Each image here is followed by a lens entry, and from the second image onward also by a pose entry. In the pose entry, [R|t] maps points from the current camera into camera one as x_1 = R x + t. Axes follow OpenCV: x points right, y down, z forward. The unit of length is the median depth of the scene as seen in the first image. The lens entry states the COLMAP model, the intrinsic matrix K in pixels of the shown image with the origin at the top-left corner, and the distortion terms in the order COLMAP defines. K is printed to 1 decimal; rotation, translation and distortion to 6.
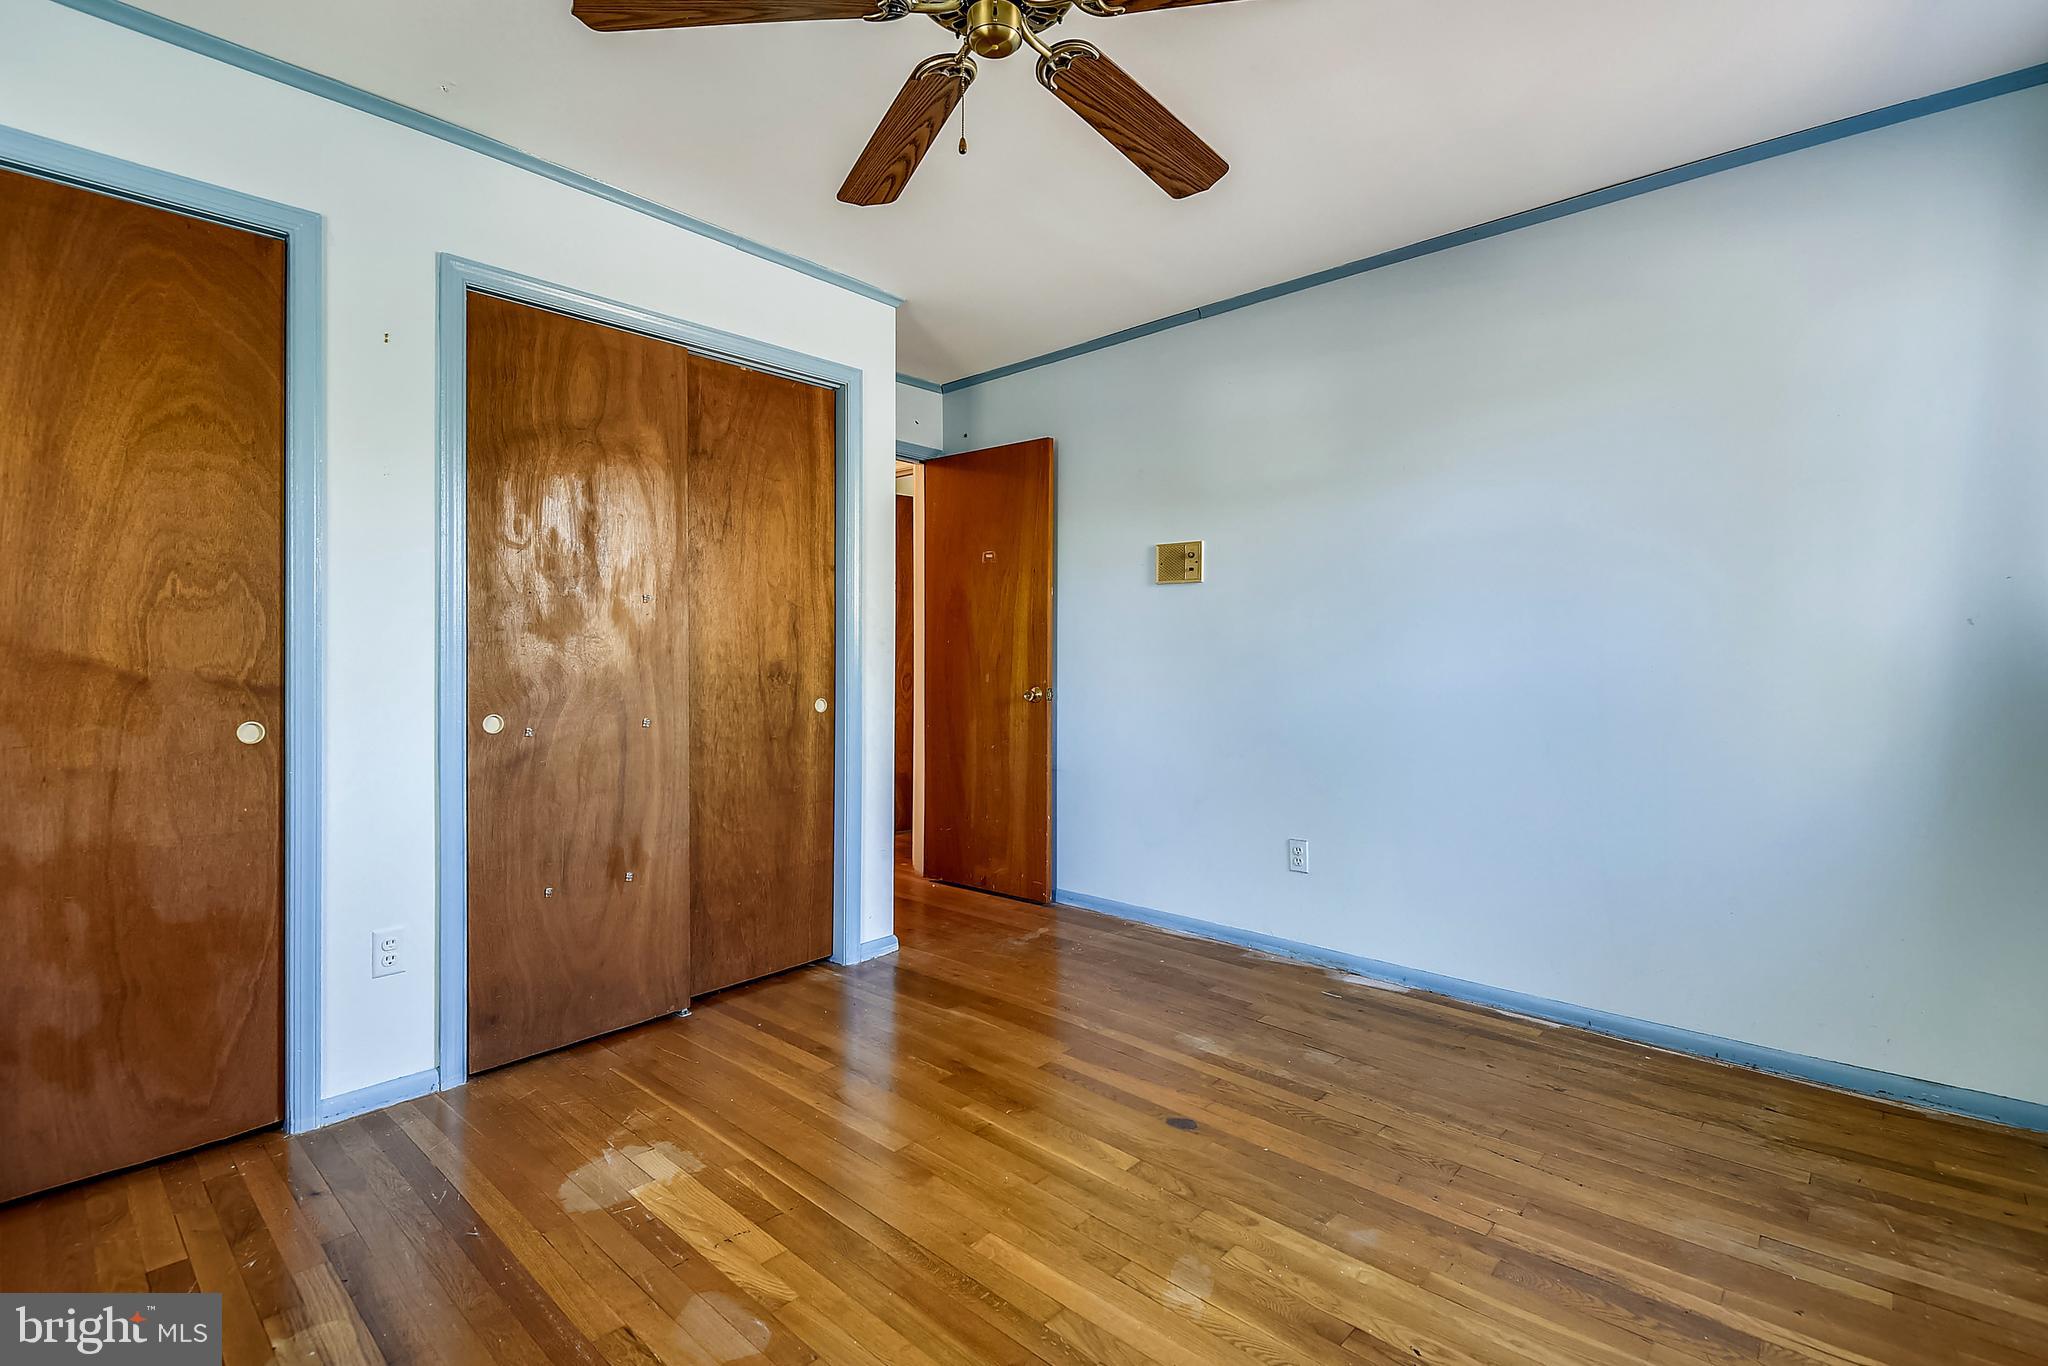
lens RADIAL K [[949.9, 0, 1021.7], [0, 949.9, 653.2], [0, 0, 1]] dist [0.002296, -0.014836]
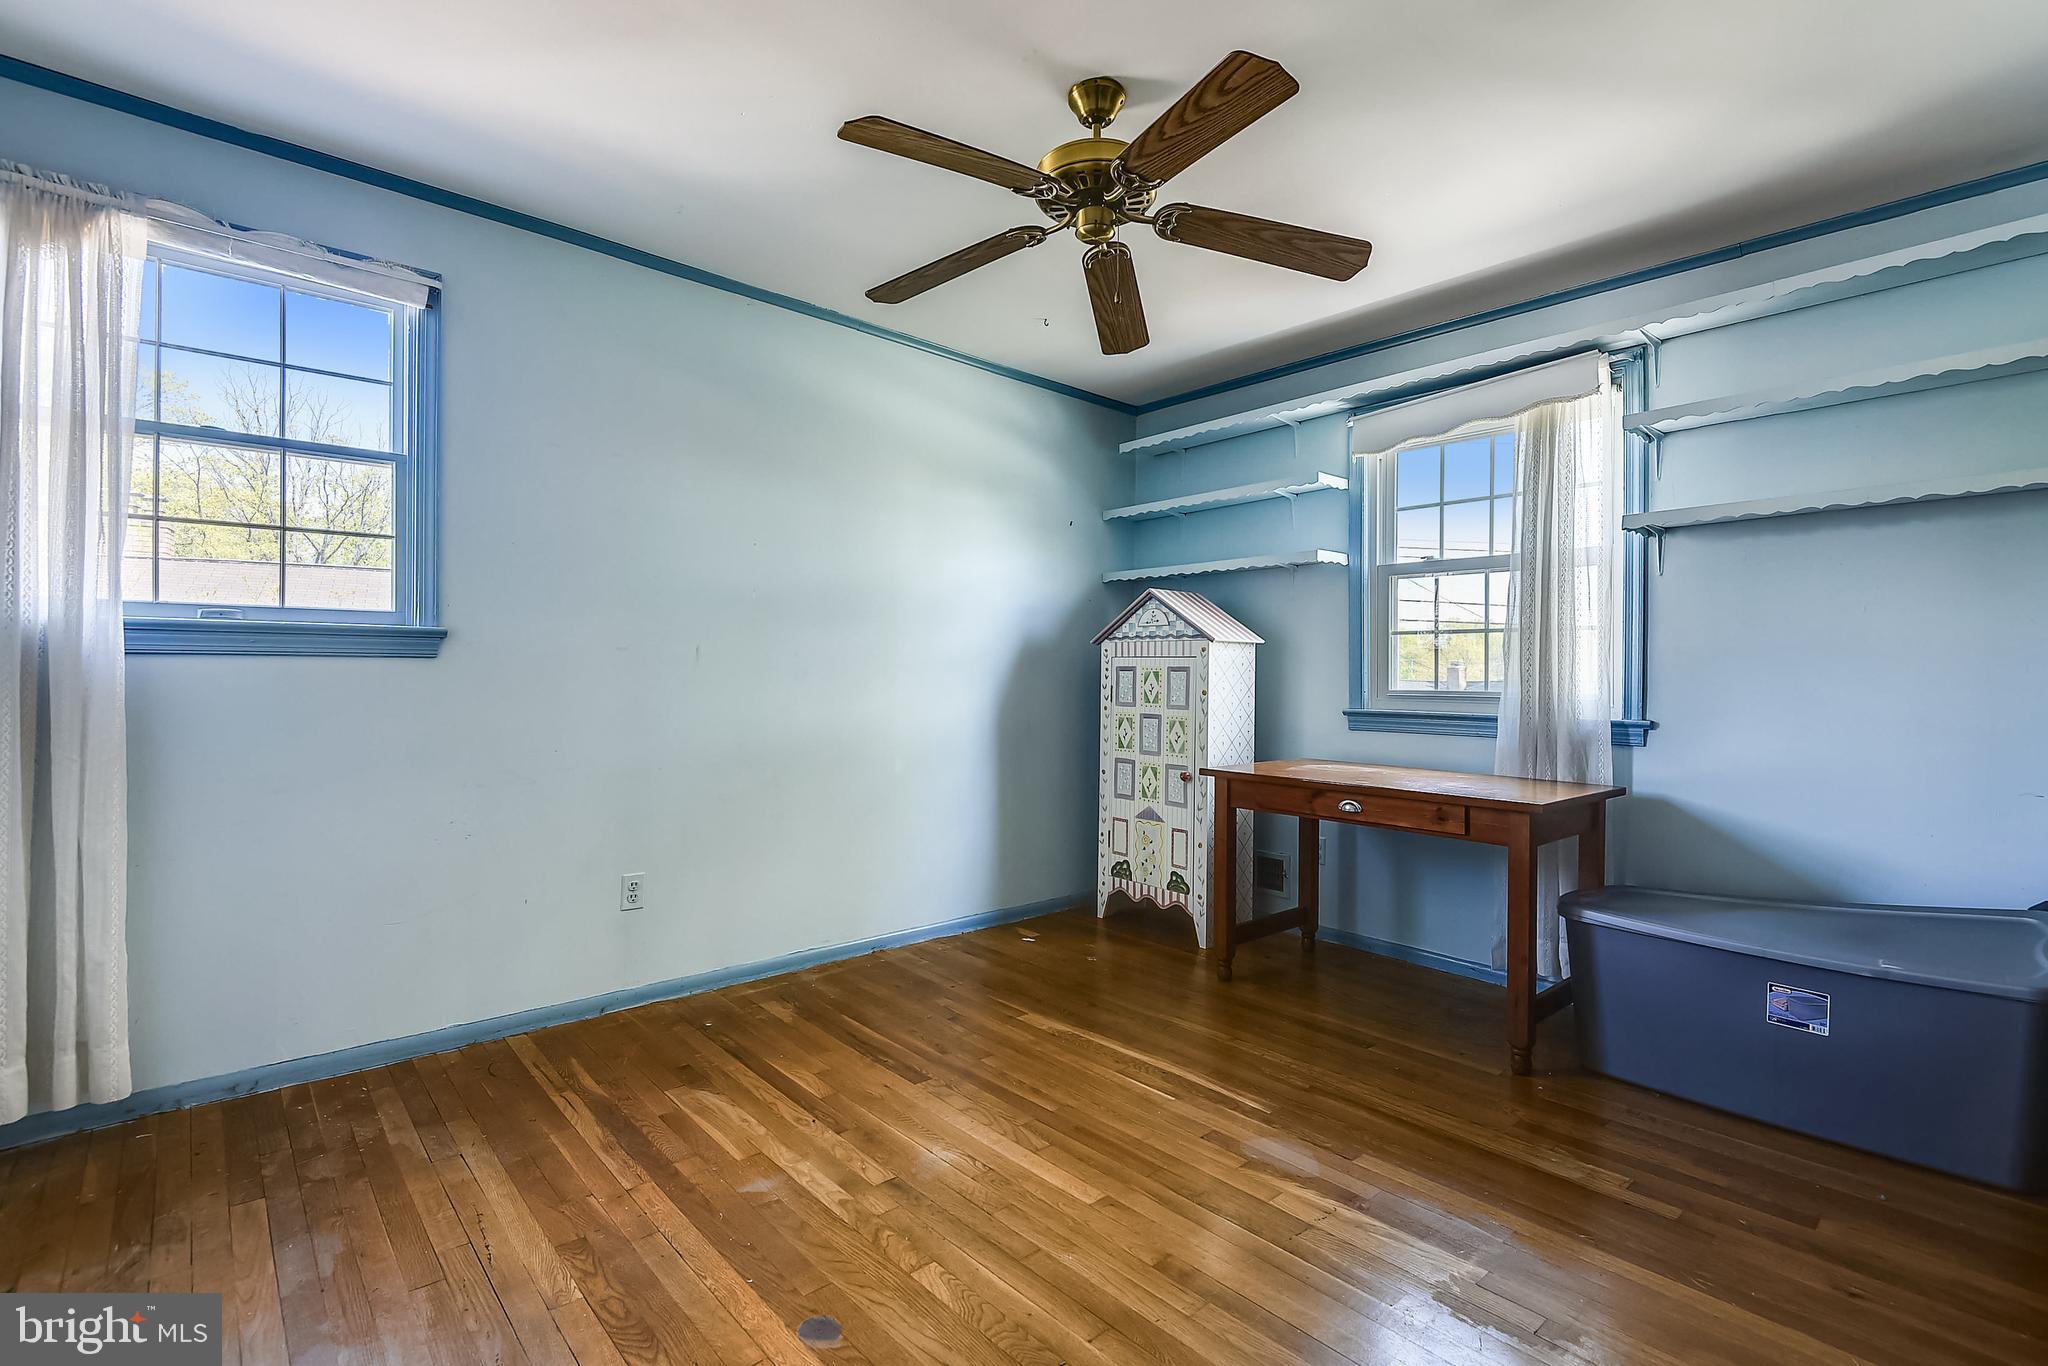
lens RADIAL K [[949.9, 0, 1021.7], [0, 949.9, 653.2], [0, 0, 1]] dist [0.002296, -0.014836]
pose [[-0.994683, -0.009564, 0.102535, -0.060552], [-0.012132, 0.999628, -0.024446, 0.002504], [-0.102263, -0.025560, -0.994429, 2.050824]]
